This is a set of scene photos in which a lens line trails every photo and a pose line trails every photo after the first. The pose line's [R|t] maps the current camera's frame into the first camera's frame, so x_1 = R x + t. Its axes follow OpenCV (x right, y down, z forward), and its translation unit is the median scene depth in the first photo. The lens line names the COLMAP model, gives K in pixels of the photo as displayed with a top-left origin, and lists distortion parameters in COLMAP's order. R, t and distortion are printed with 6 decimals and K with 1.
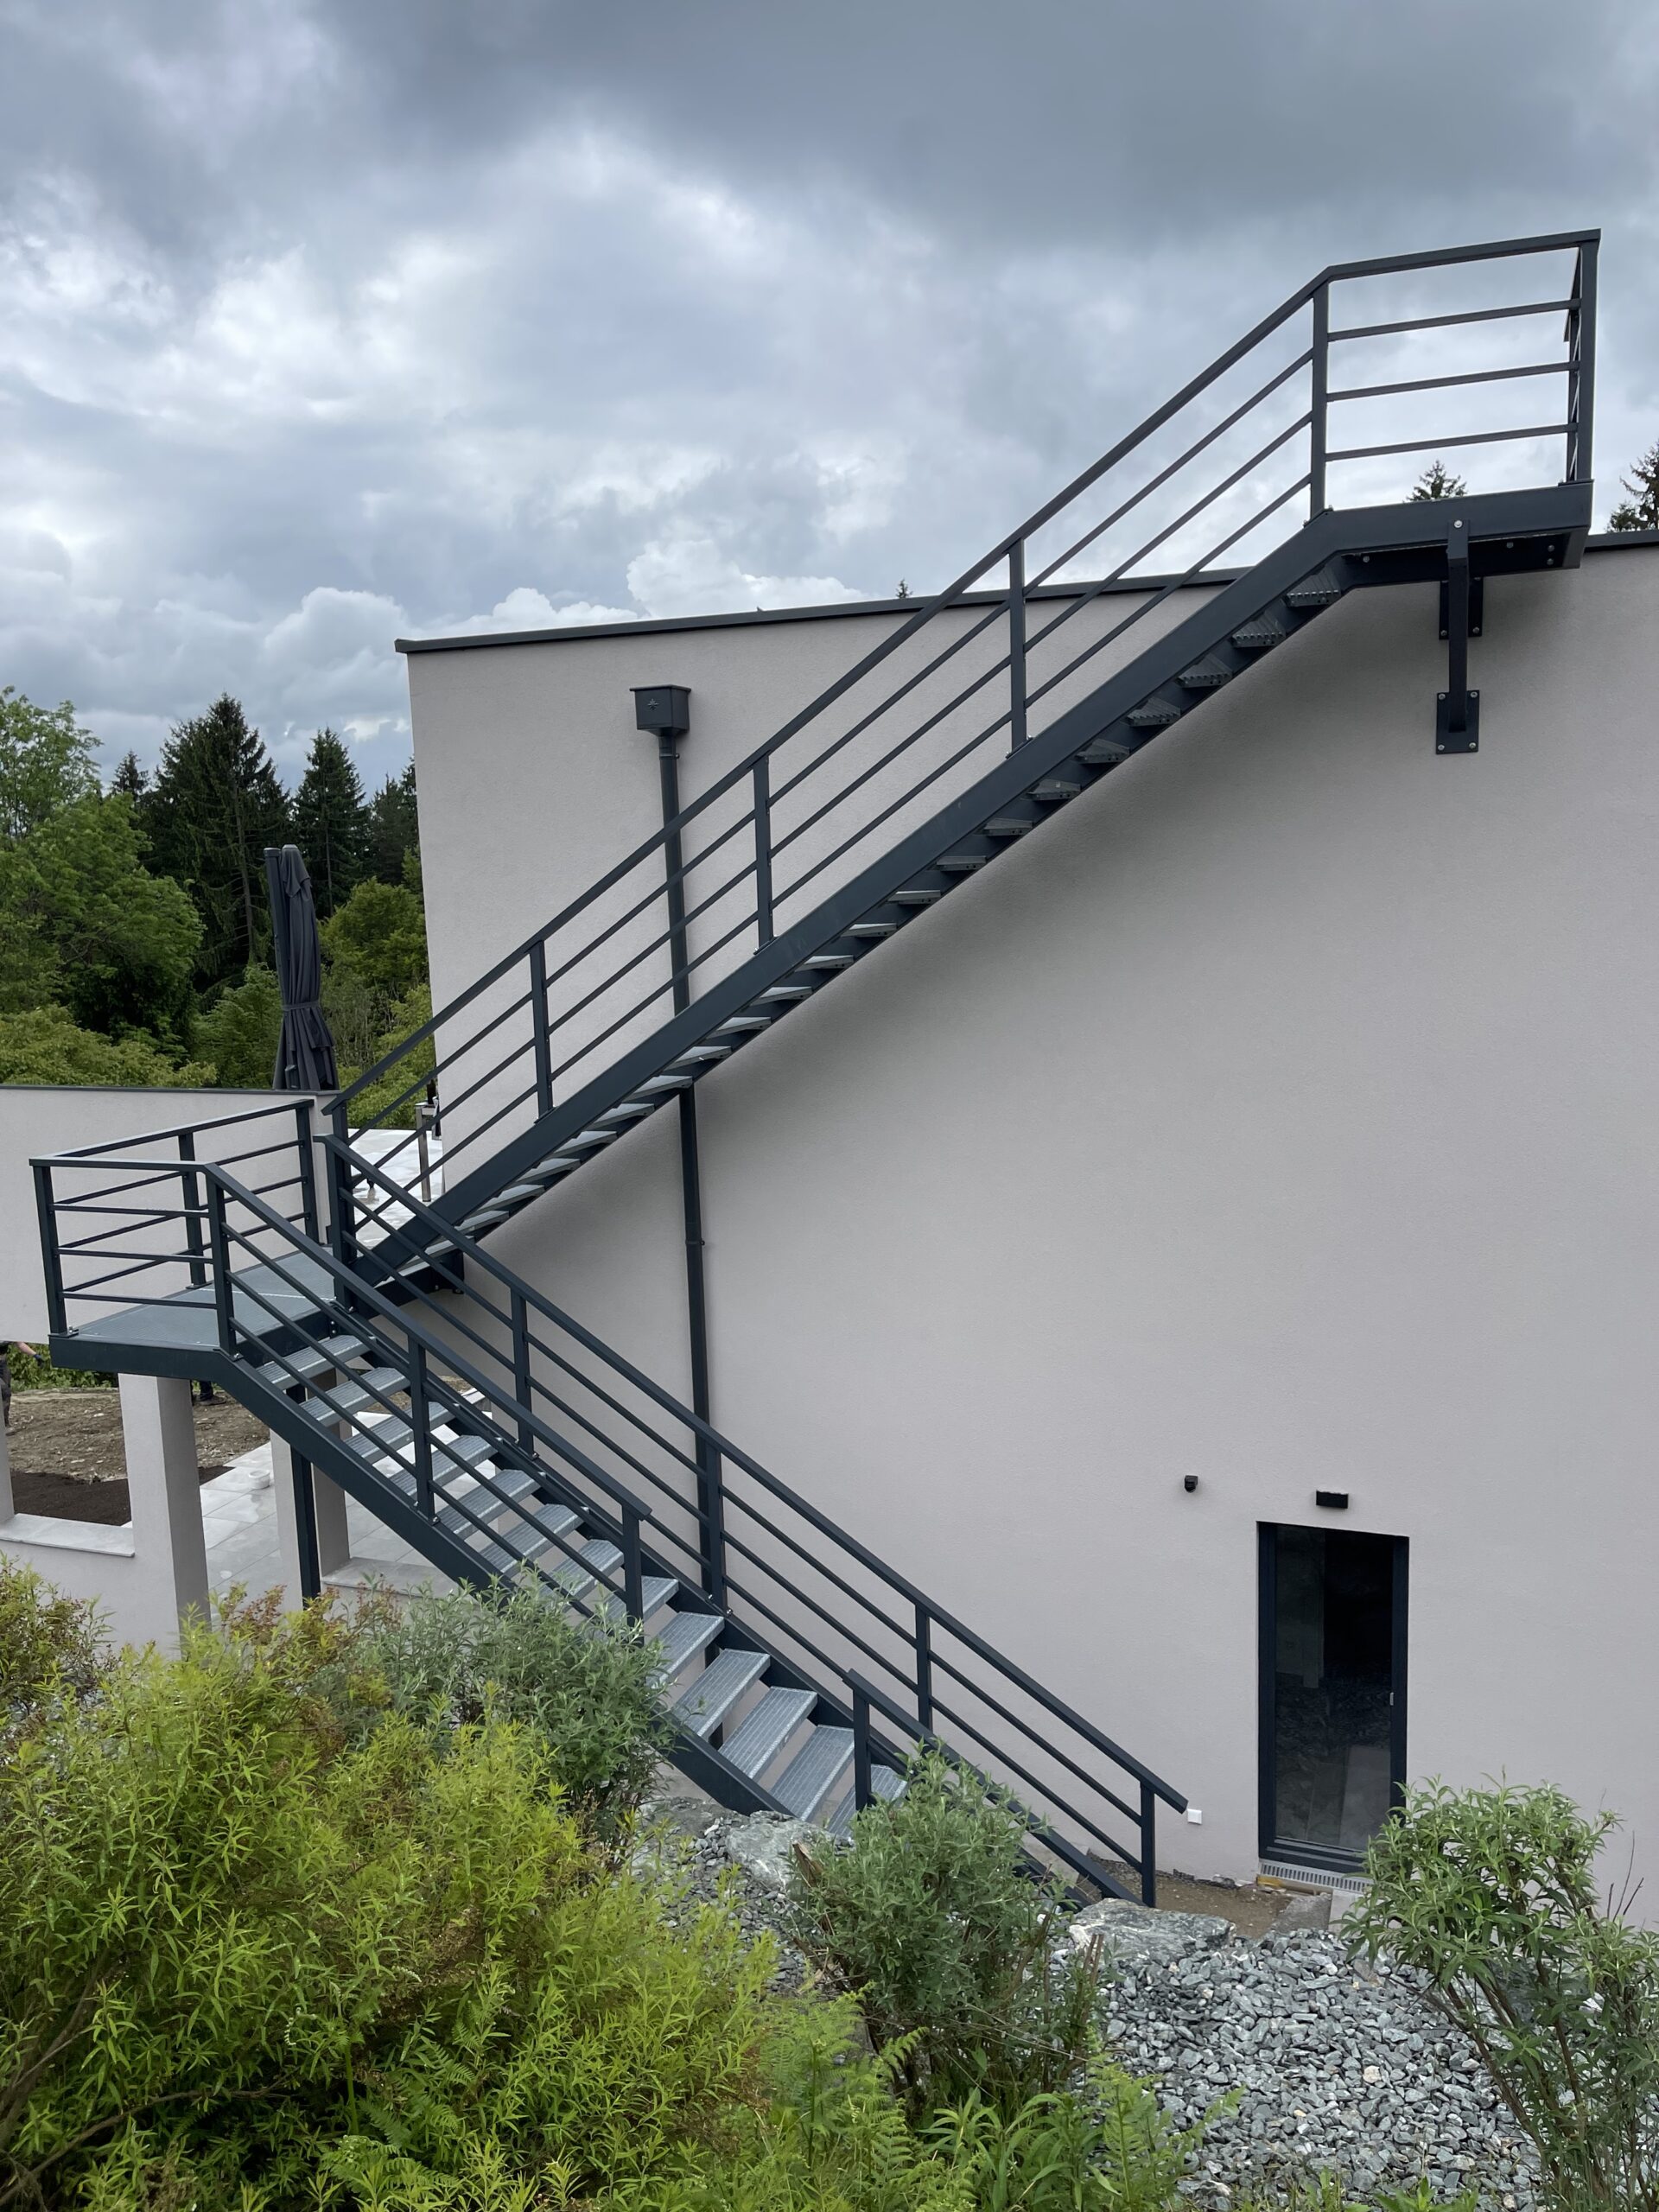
lens RADIAL K [[1657.8, 0, 829.5], [0, 1657.8, 1106.0], [0, 0, 1]] dist [0.059604, -0.093477]
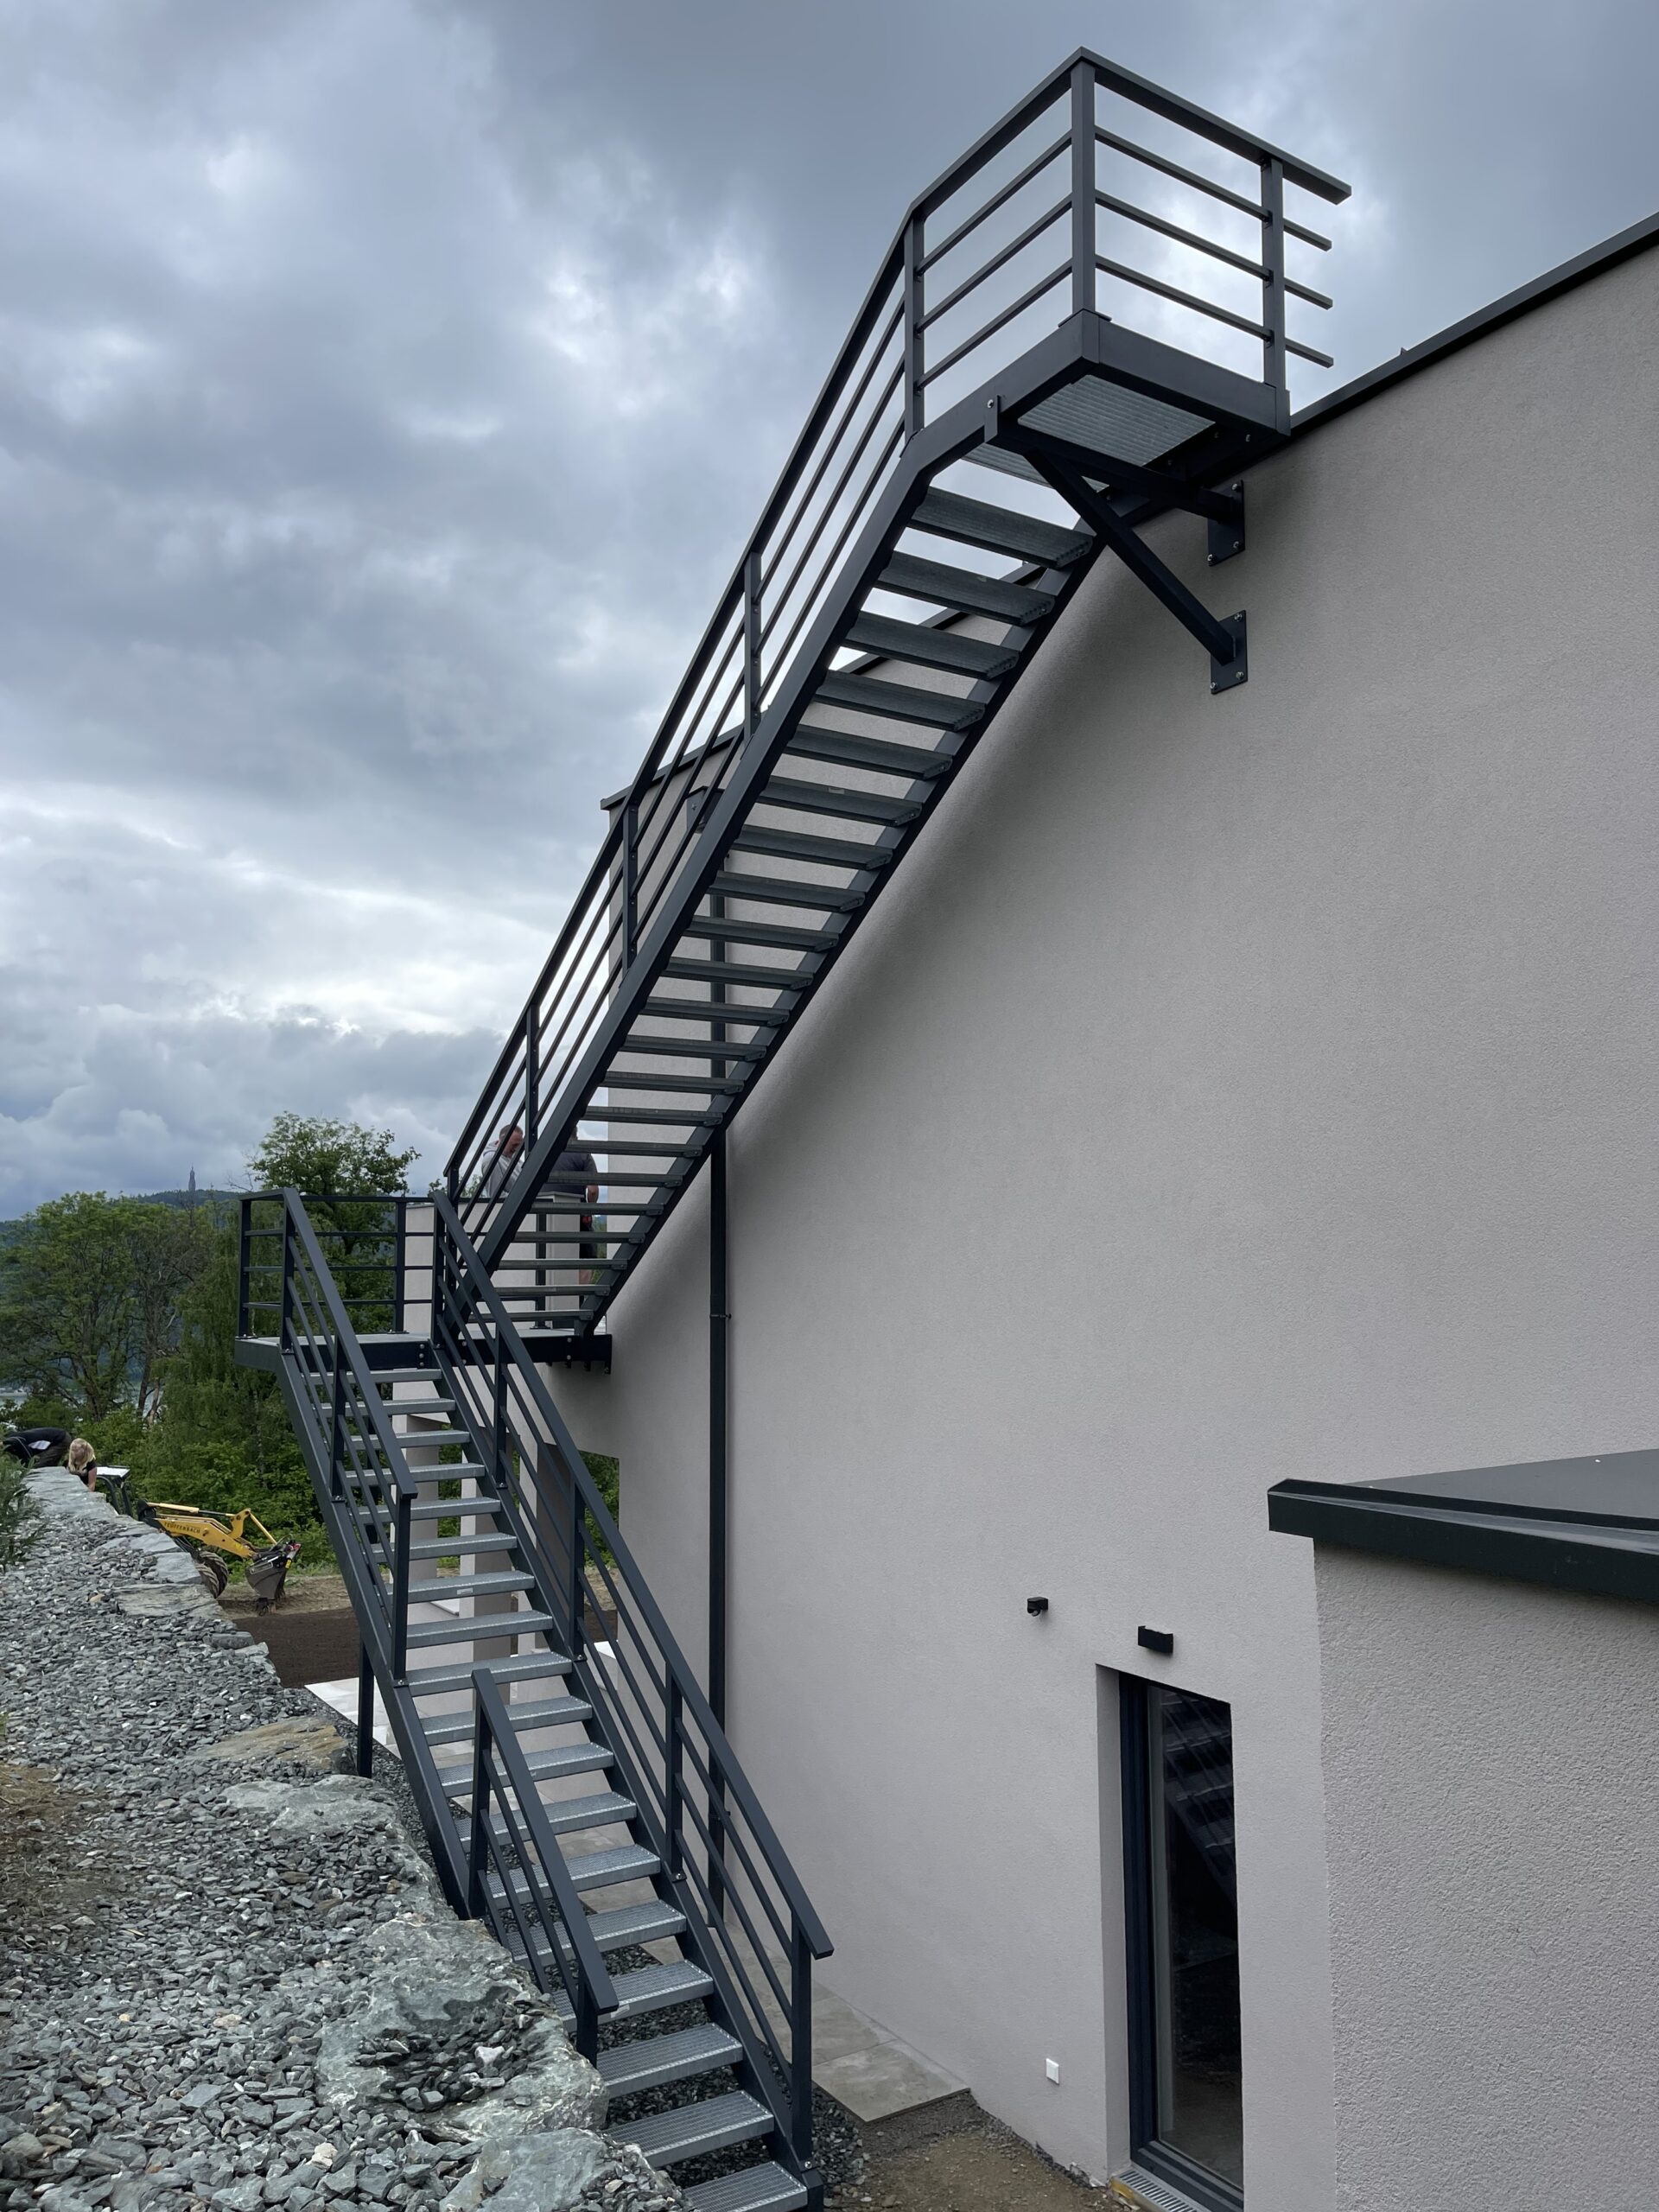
lens RADIAL K [[1657.8, 0, 829.5], [0, 1657.8, 1106.0], [0, 0, 1]] dist [0.059604, -0.093477]
pose [[0.803205, -0.017679, -0.595441, 0.645798], [-0.115986, 0.975788, -0.185429, 0.155613], [0.584303, 0.218001, 0.781707, 0.254347]]
